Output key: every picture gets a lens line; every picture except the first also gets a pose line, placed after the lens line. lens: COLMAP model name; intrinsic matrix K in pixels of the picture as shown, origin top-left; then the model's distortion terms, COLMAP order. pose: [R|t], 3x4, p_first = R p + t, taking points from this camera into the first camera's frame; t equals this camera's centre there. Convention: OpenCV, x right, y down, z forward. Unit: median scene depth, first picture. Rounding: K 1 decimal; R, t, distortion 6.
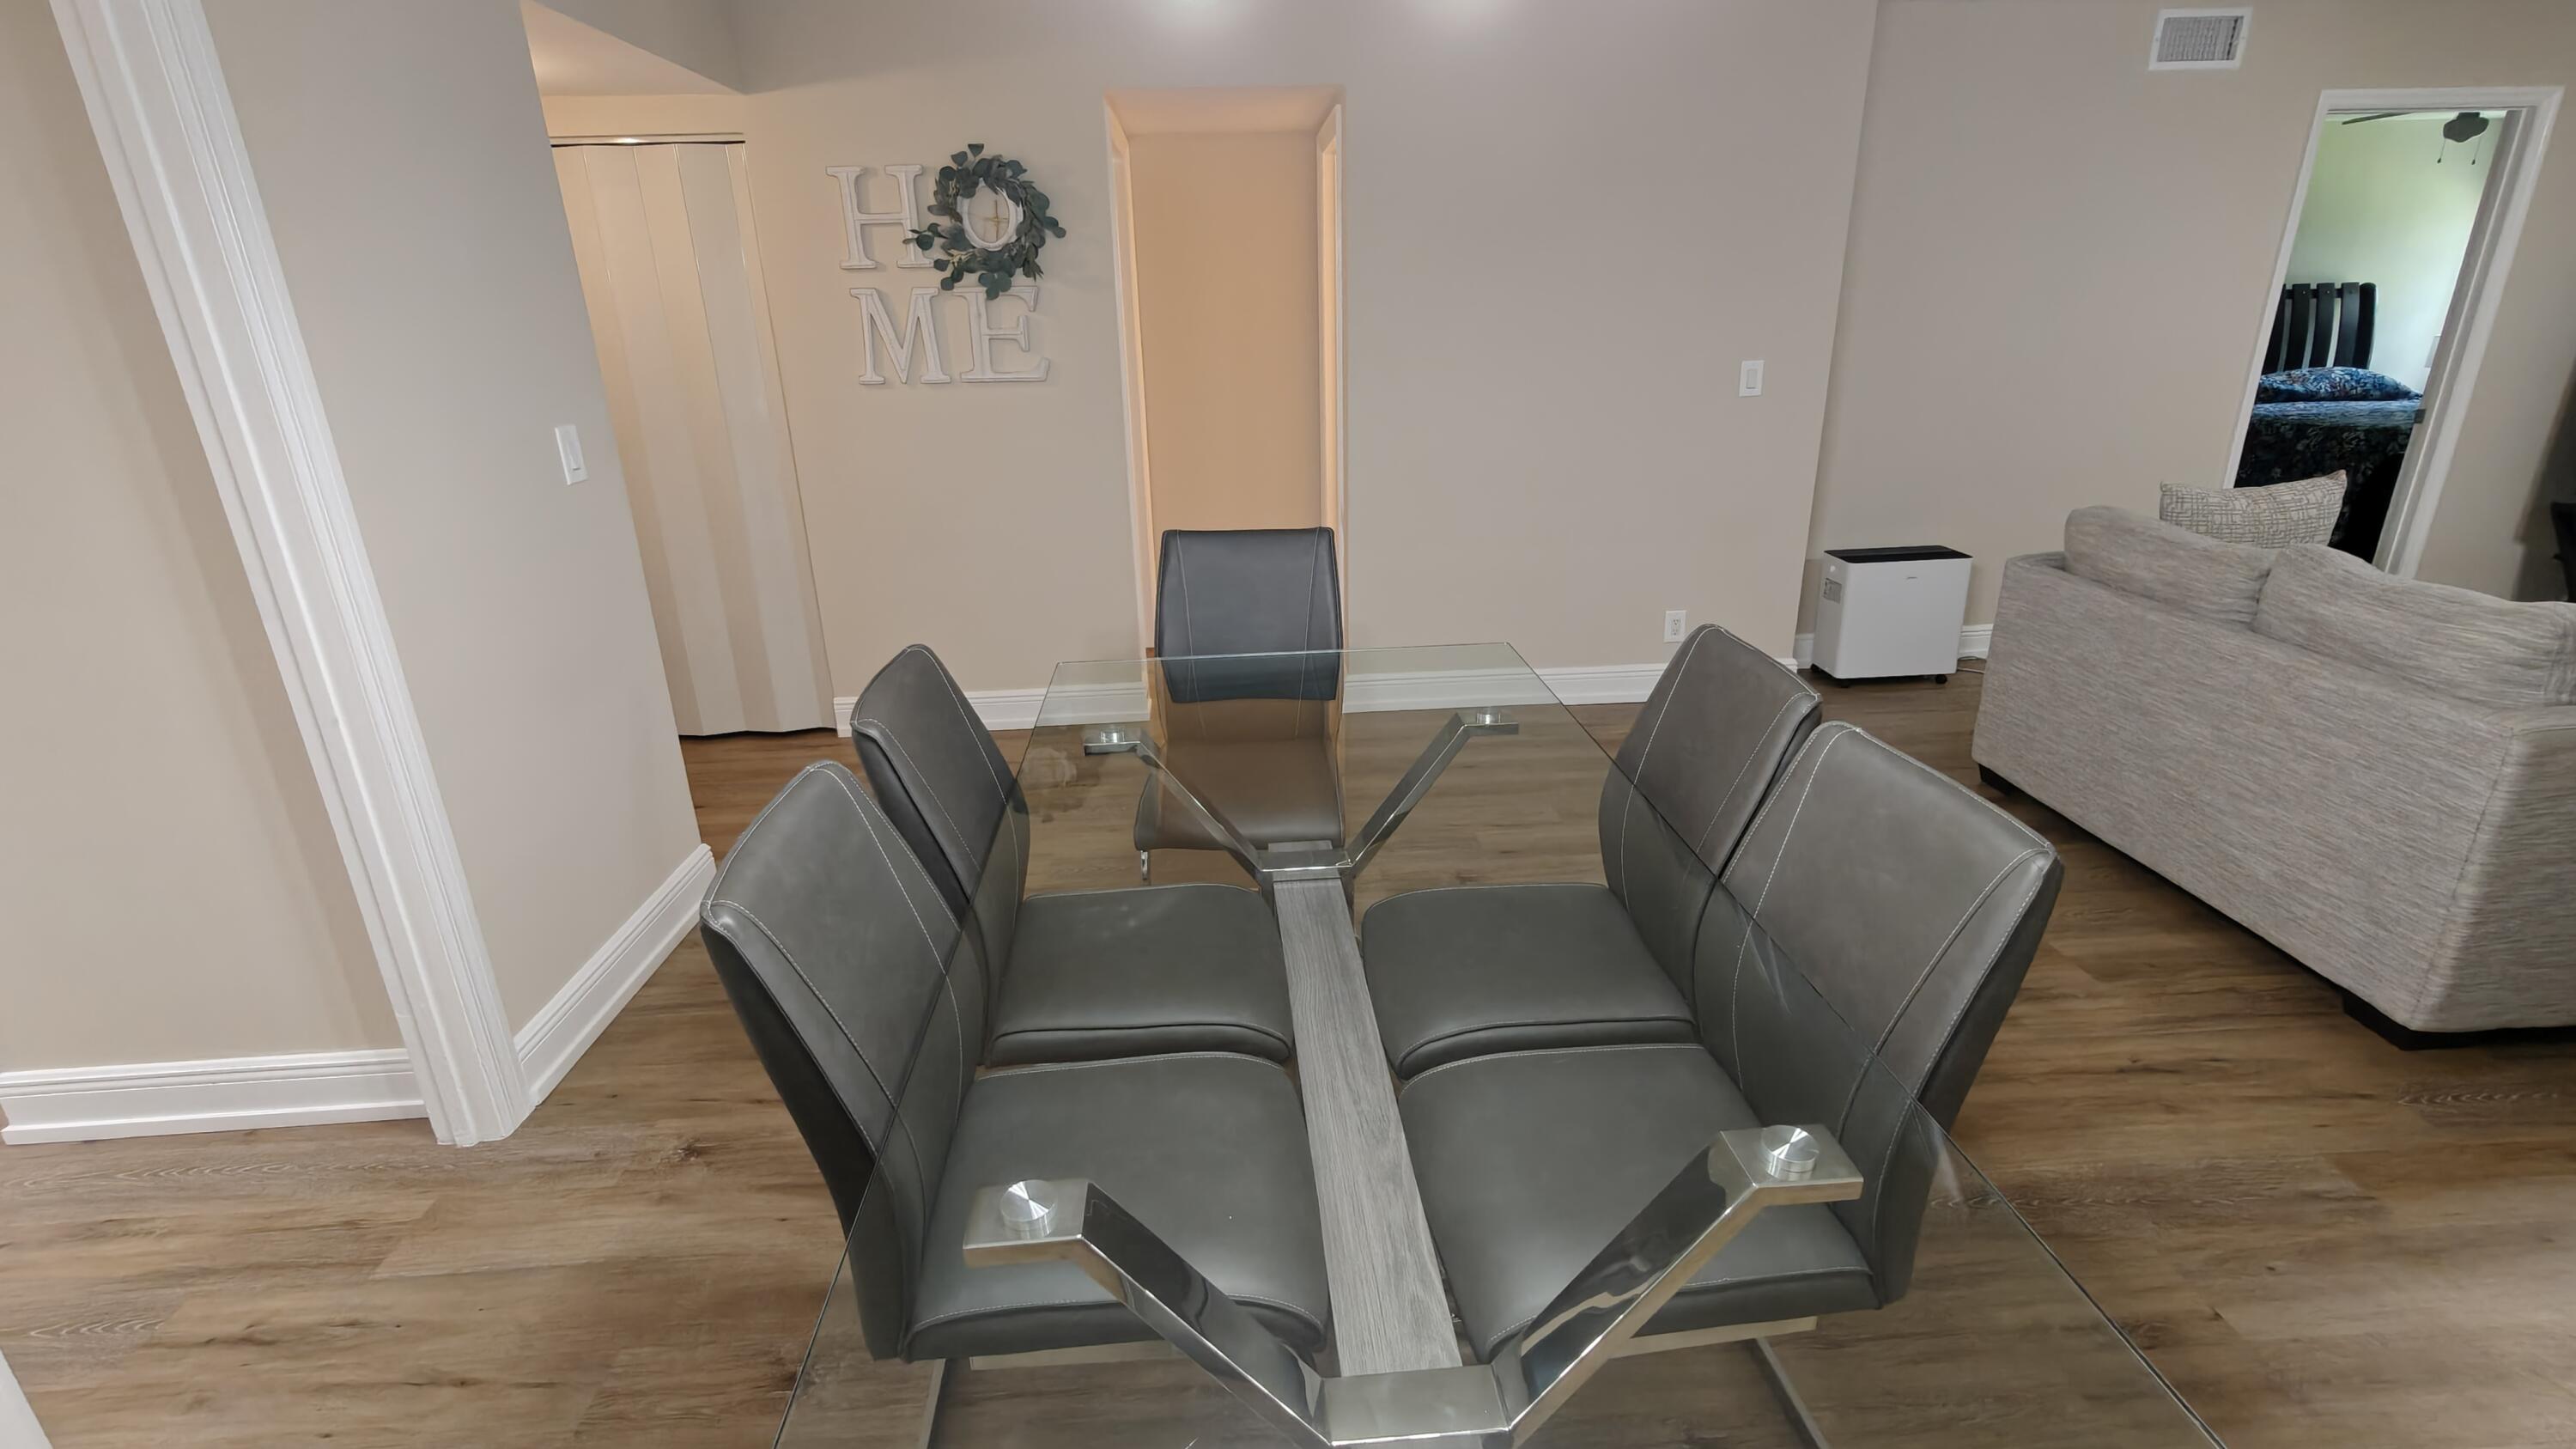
lens RADIAL K [[1167.6, 0, 1288.0], [0, 1167.6, 724.5], [0, 0, 1]] dist [-0.002732, -0.000546]
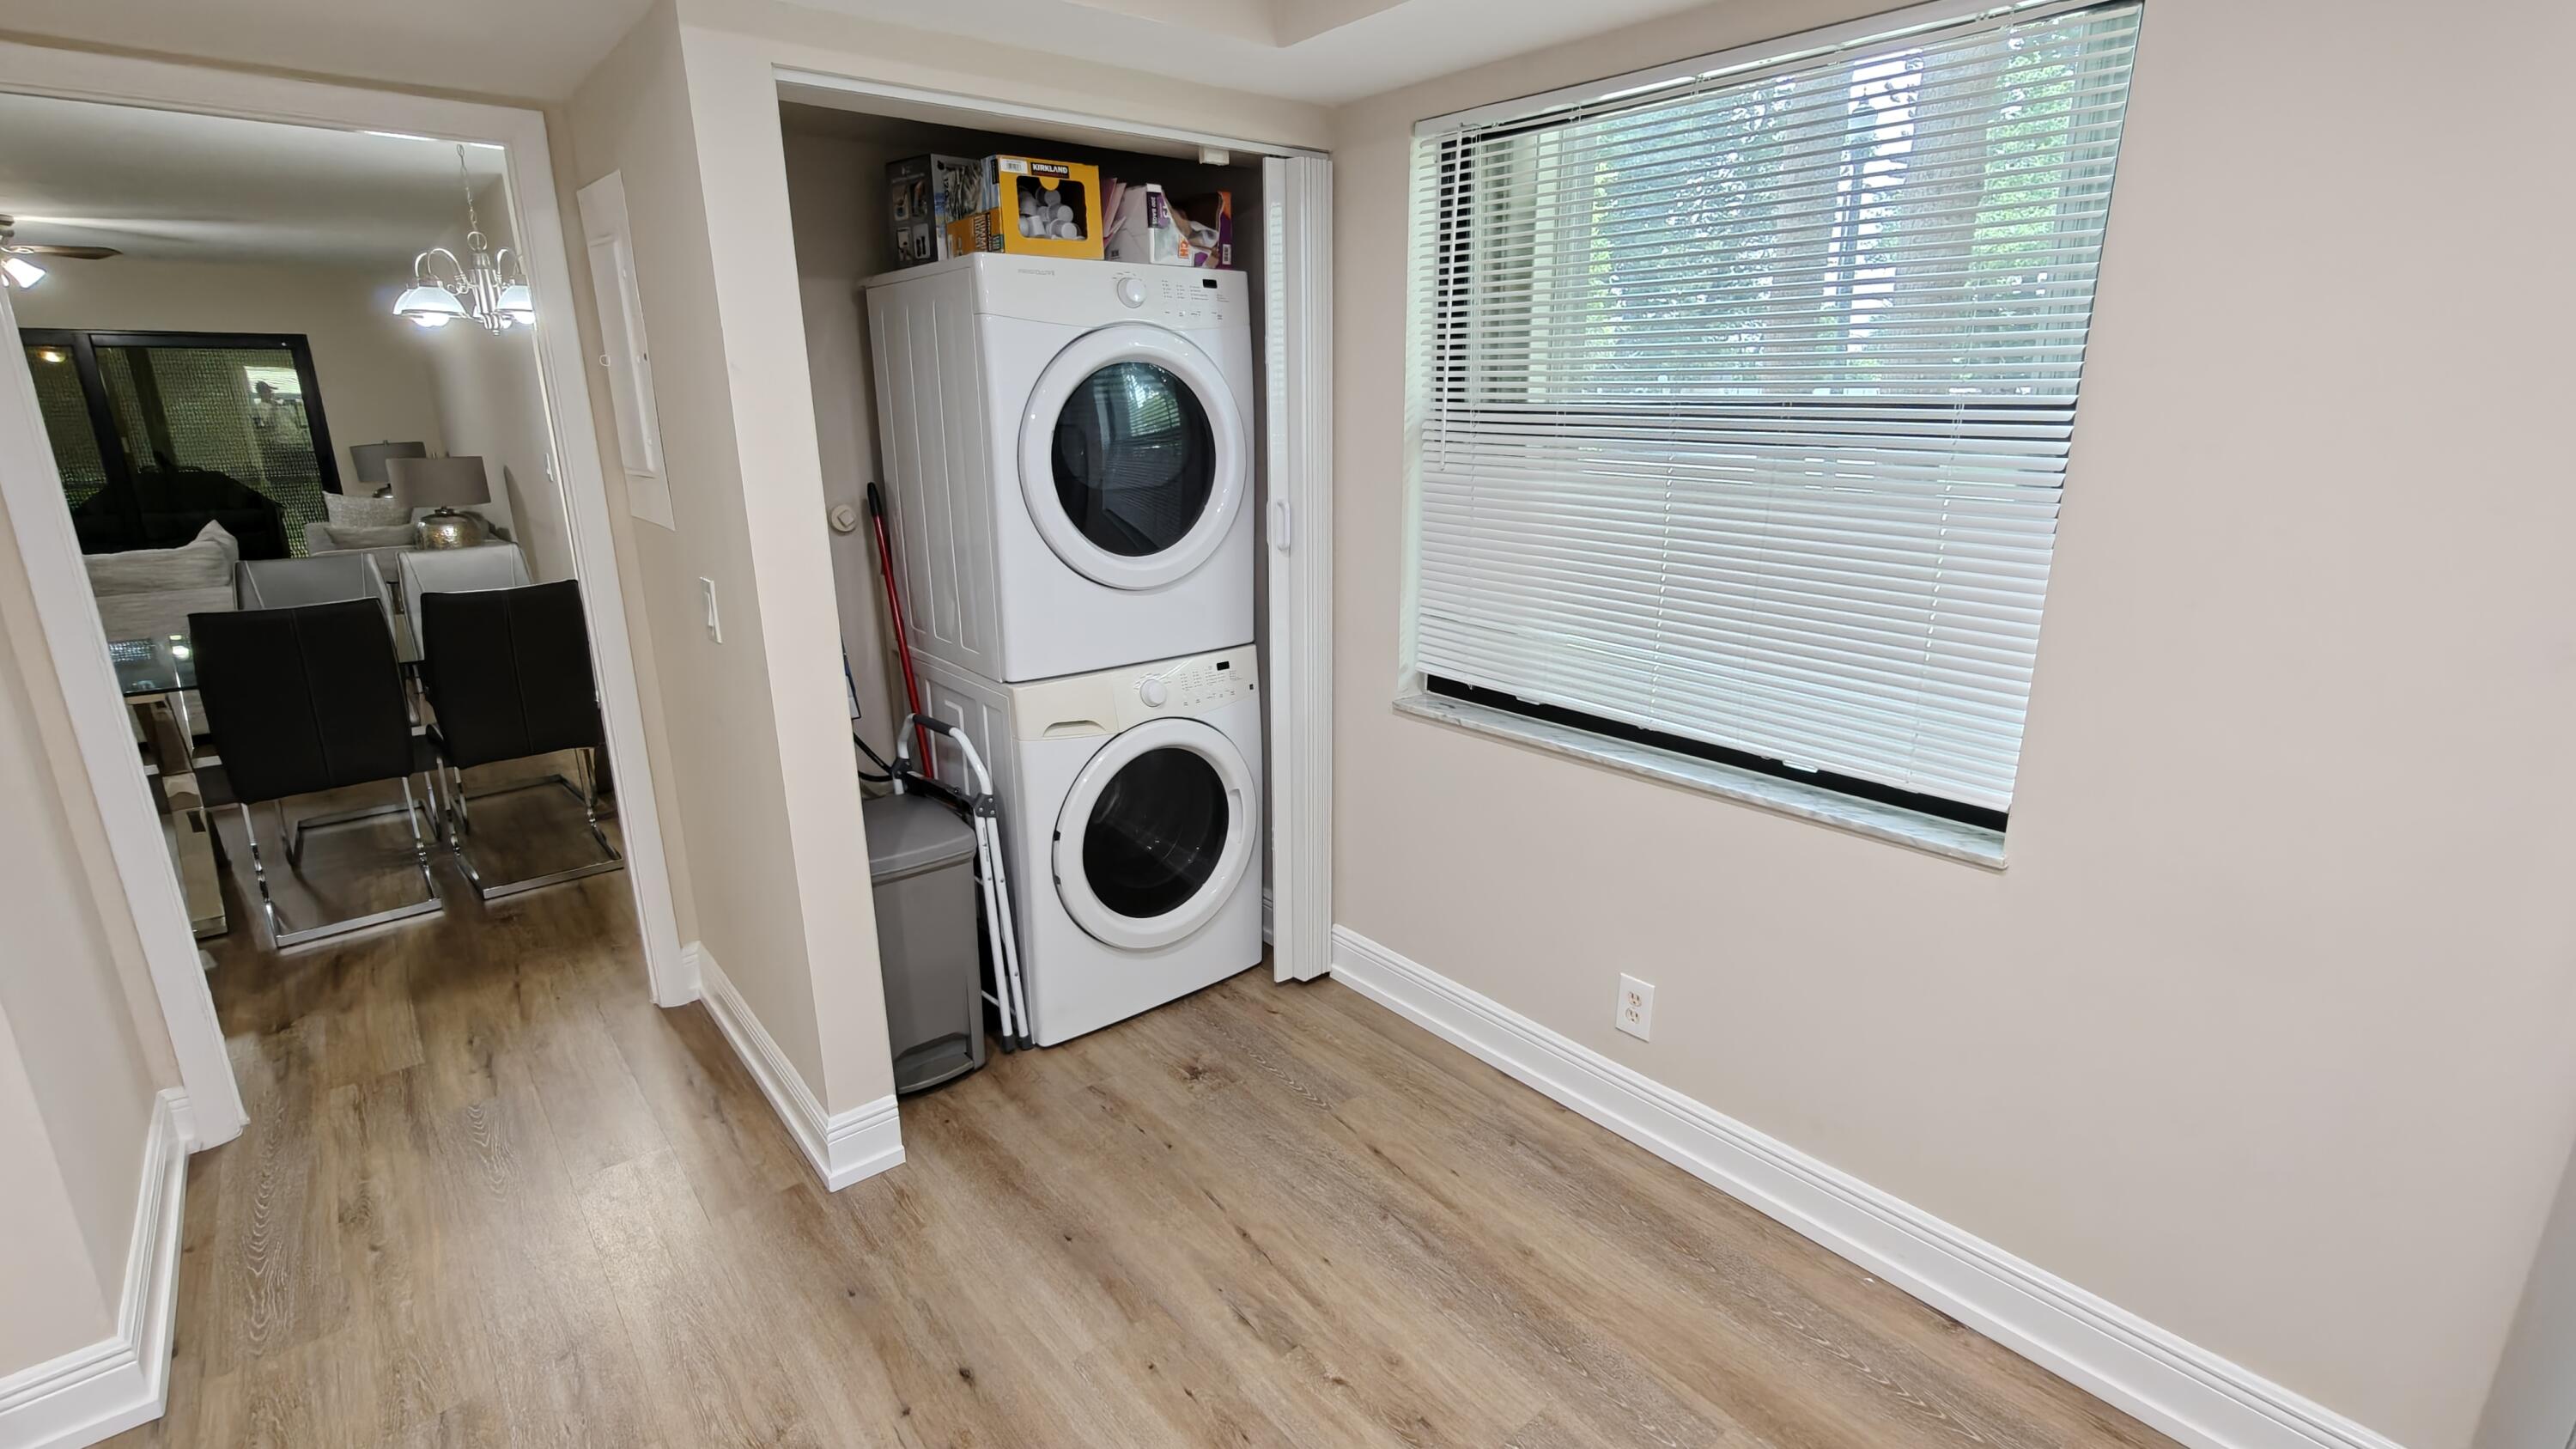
lens RADIAL K [[1167.6, 0, 1288.0], [0, 1167.6, 724.5], [0, 0, 1]] dist [-0.002732, -0.000546]
pose [[-0.588409, -0.195988, 0.784451, -2.098936], [0.303173, 0.845921, 0.438753, -0.158513], [-0.749574, 0.495990, -0.438329, 0.533139]]
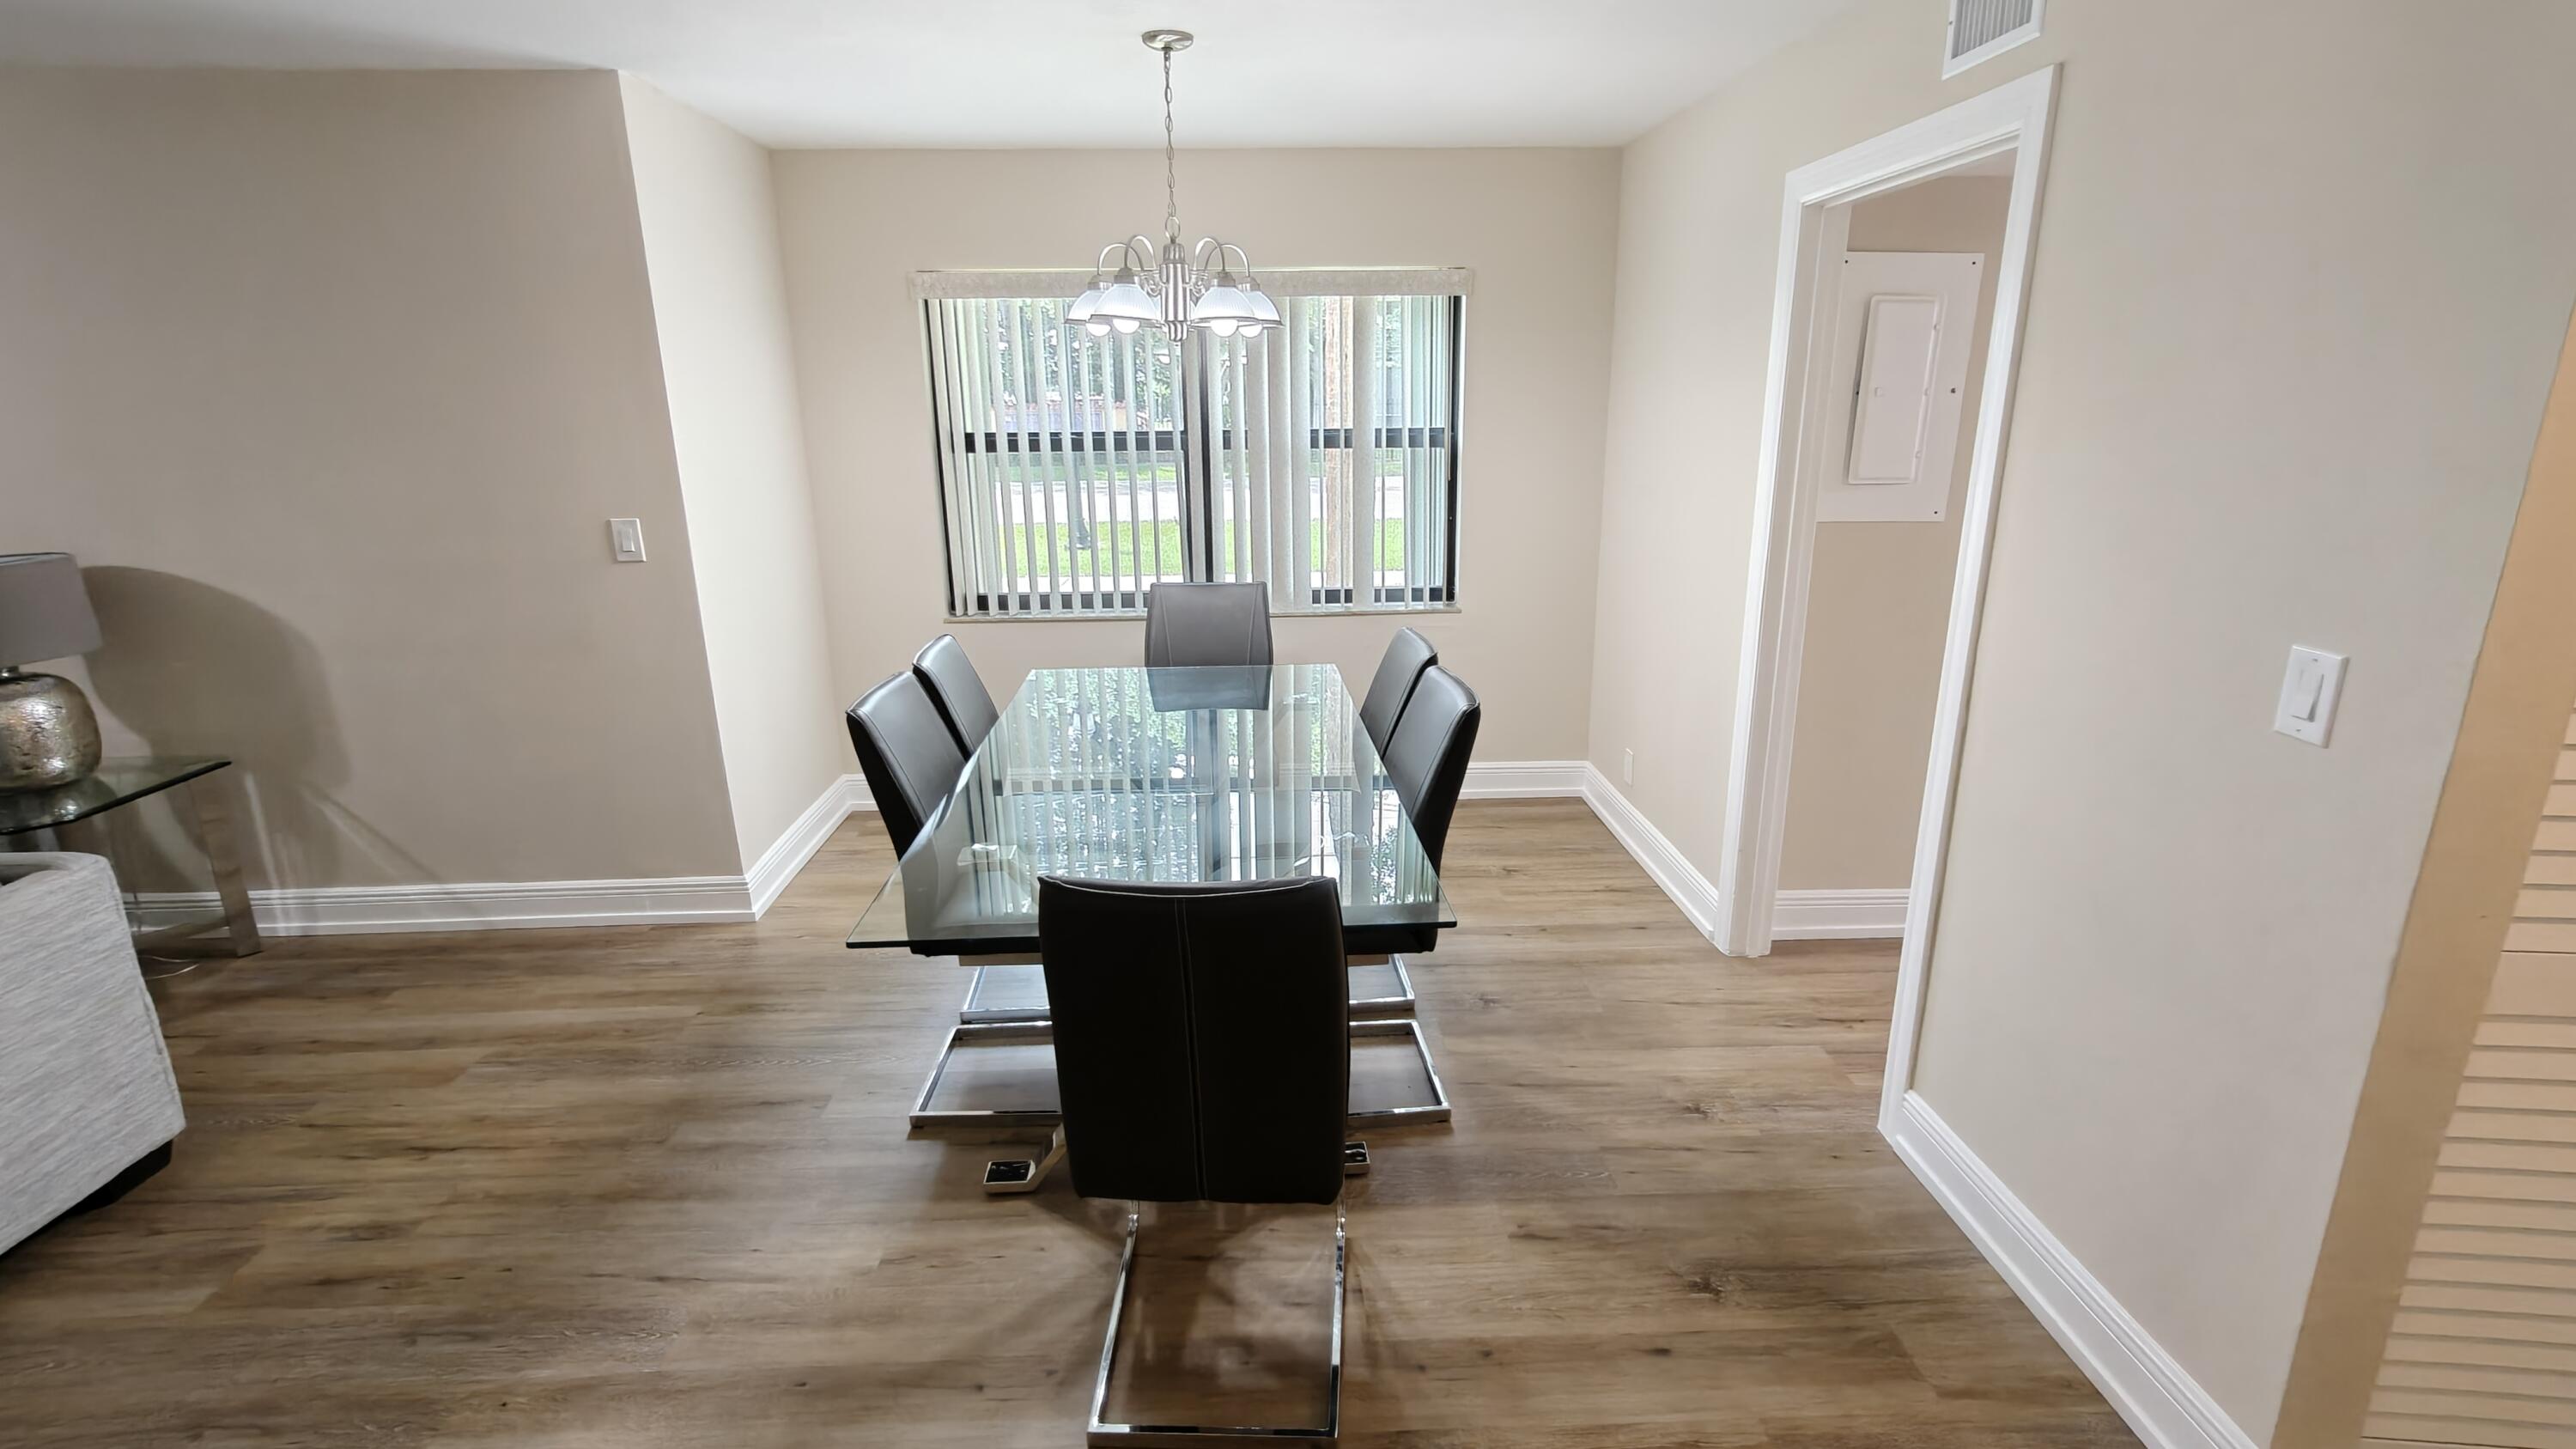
lens RADIAL K [[1167.6, 0, 1288.0], [0, 1167.6, 724.5], [0, 0, 1]] dist [-0.002732, -0.000546]
pose [[-0.999190, 0.029974, 0.026859, -0.126541], [0.040034, 0.808822, 0.586689, -0.667747], [-0.004138, 0.587289, -0.809367, 1.698508]]
